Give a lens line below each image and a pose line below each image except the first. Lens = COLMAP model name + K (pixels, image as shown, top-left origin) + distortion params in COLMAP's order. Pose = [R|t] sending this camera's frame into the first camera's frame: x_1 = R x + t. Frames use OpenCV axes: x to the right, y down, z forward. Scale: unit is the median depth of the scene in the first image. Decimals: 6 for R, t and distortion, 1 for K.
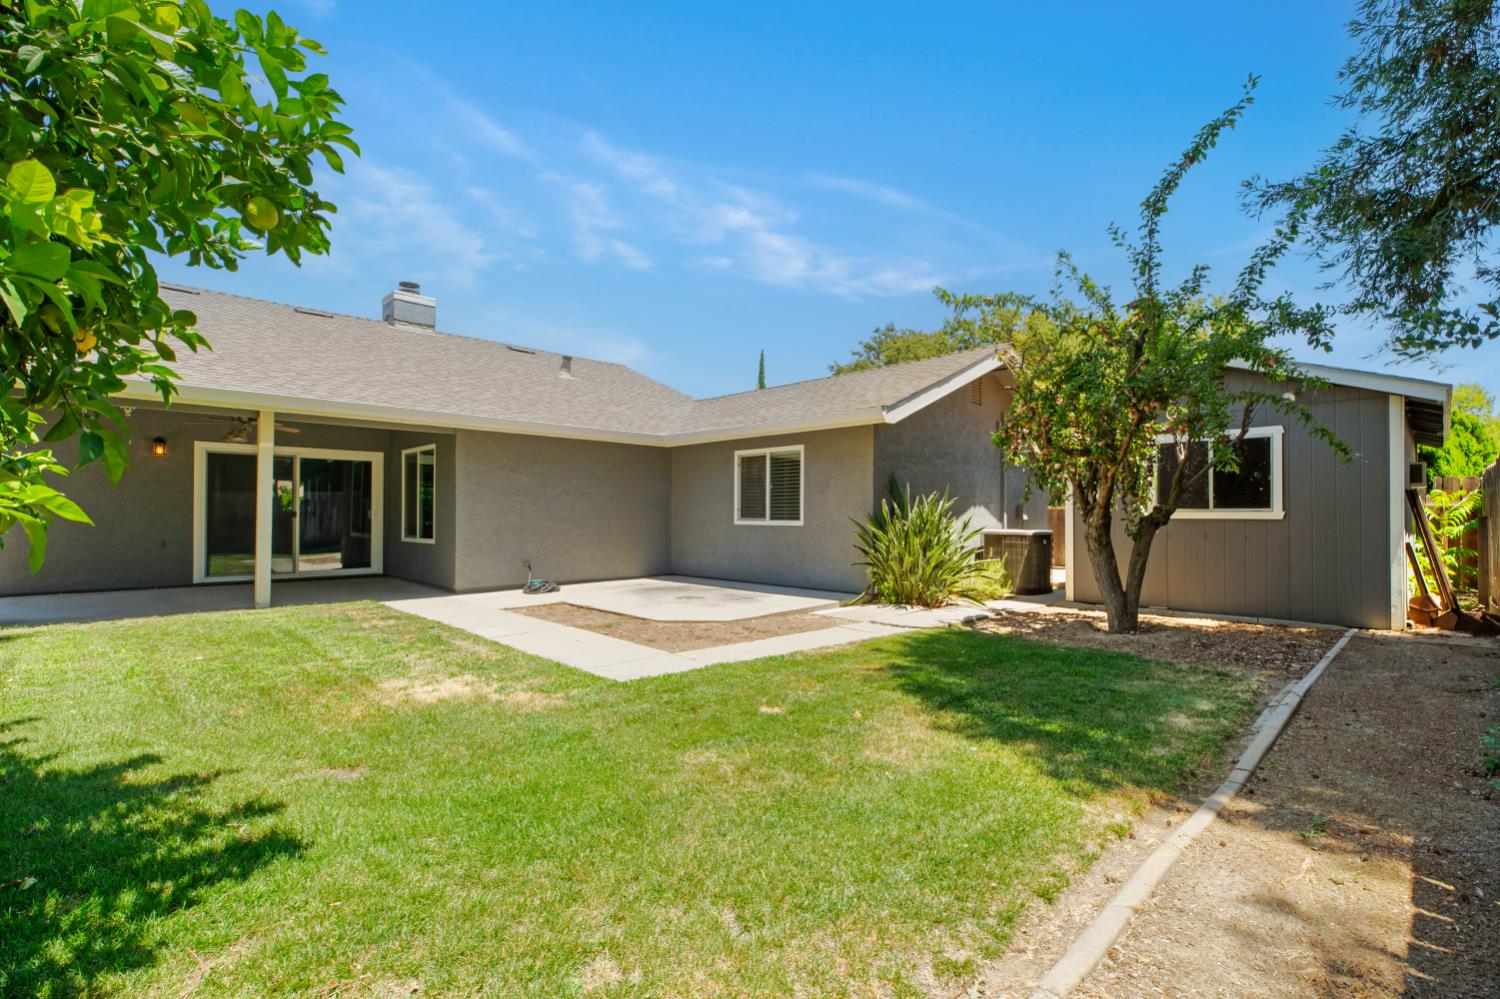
lens RADIAL K [[681.5, 0, 750.4], [0, 681.5, 496.4], [0, 0, 1]] dist [-0.014318, 0.000219]
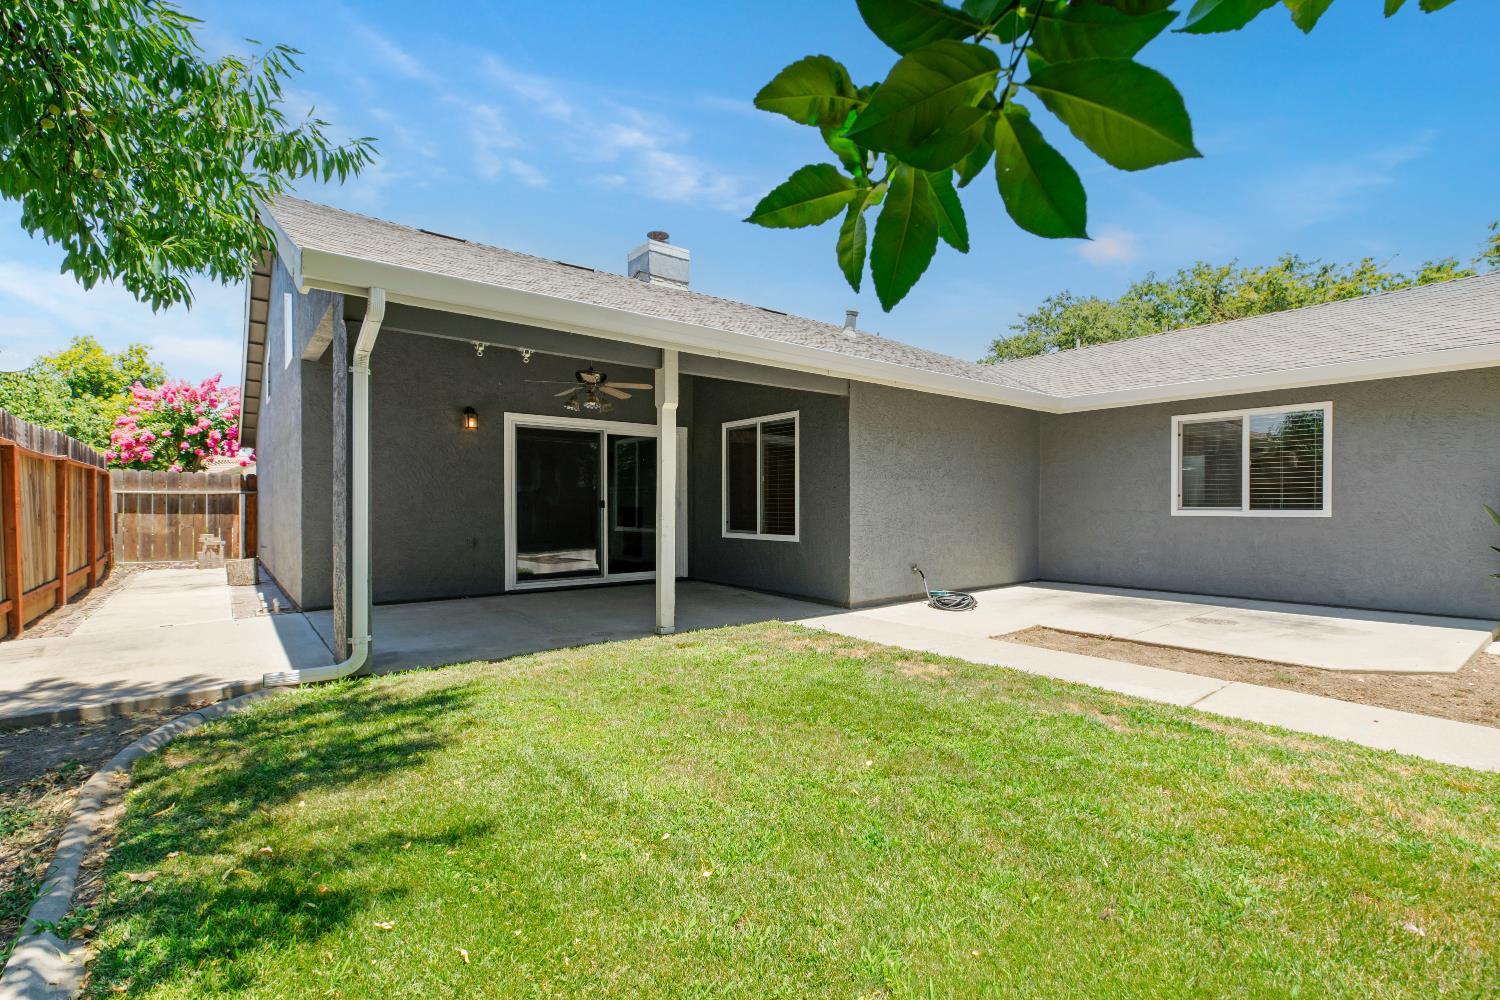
lens RADIAL K [[681.5, 0, 750.2], [0, 681.5, 507.2], [0, 0, 1]] dist [-0.014318, 0.000219]
pose [[0.992838, -0.003545, -0.119417, -0.412156], [0.007036, 0.999560, 0.028824, 0.007907], [0.119262, -0.029458, 0.992426, 0.224683]]
